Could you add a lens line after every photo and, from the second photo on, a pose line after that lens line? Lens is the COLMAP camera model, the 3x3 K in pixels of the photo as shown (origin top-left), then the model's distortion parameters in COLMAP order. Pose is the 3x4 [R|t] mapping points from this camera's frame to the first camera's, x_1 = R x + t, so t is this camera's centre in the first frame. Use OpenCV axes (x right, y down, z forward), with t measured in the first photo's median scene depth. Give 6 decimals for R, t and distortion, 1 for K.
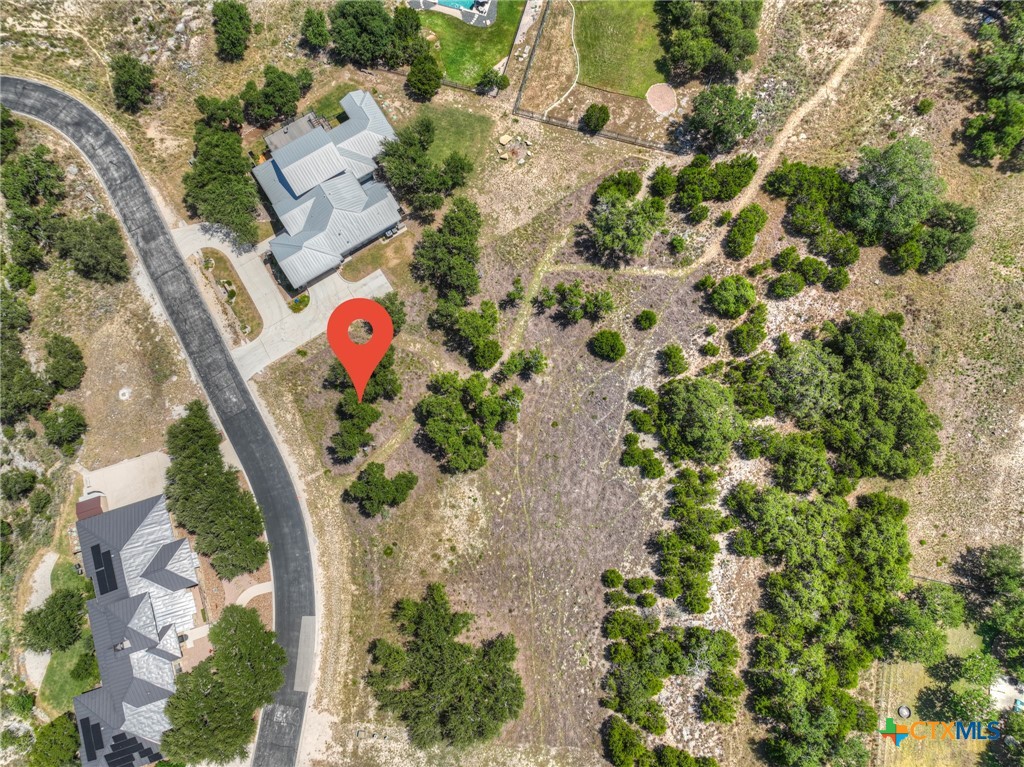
lens RADIAL K [[728.8, 0, 510.9], [0, 728.8, 382.7], [0, 0, 1]] dist [-0.007294, 0.028043]
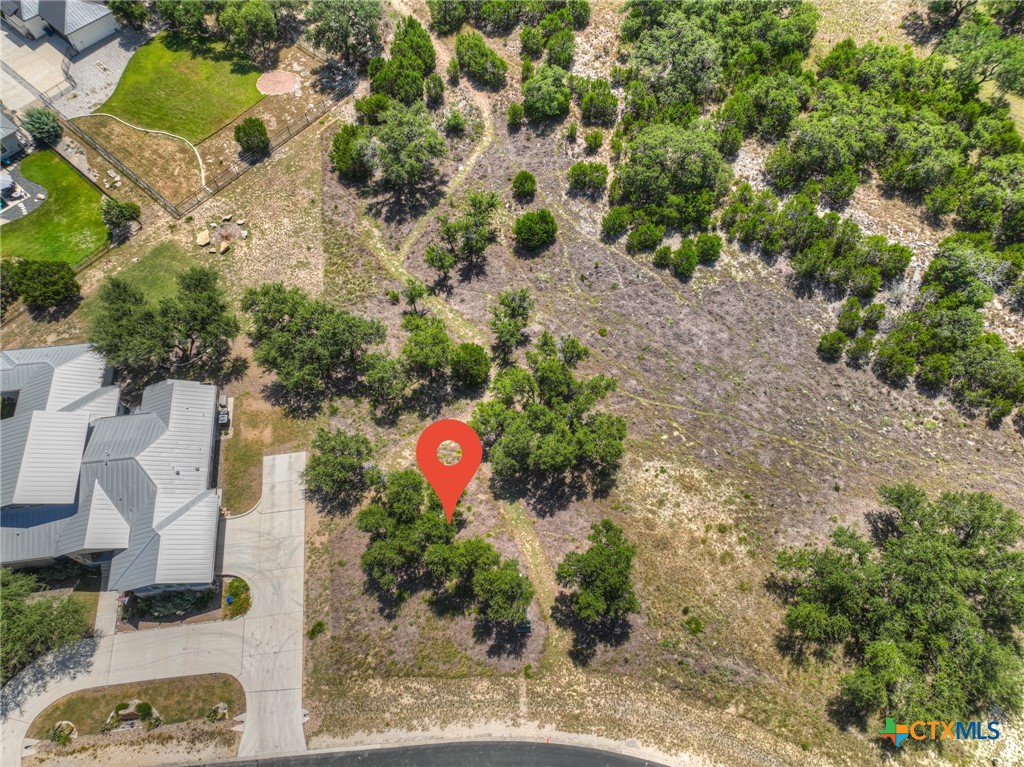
lens RADIAL K [[728.8, 0, 516.3], [0, 728.8, 379.6], [0, 0, 1]] dist [-0.007294, 0.028043]
pose [[0.427935, -0.789968, 0.439115, -0.325554], [0.886000, 0.462636, -0.031159, 0.025793], [-0.178536, 0.402390, 0.897890, 0.392271]]
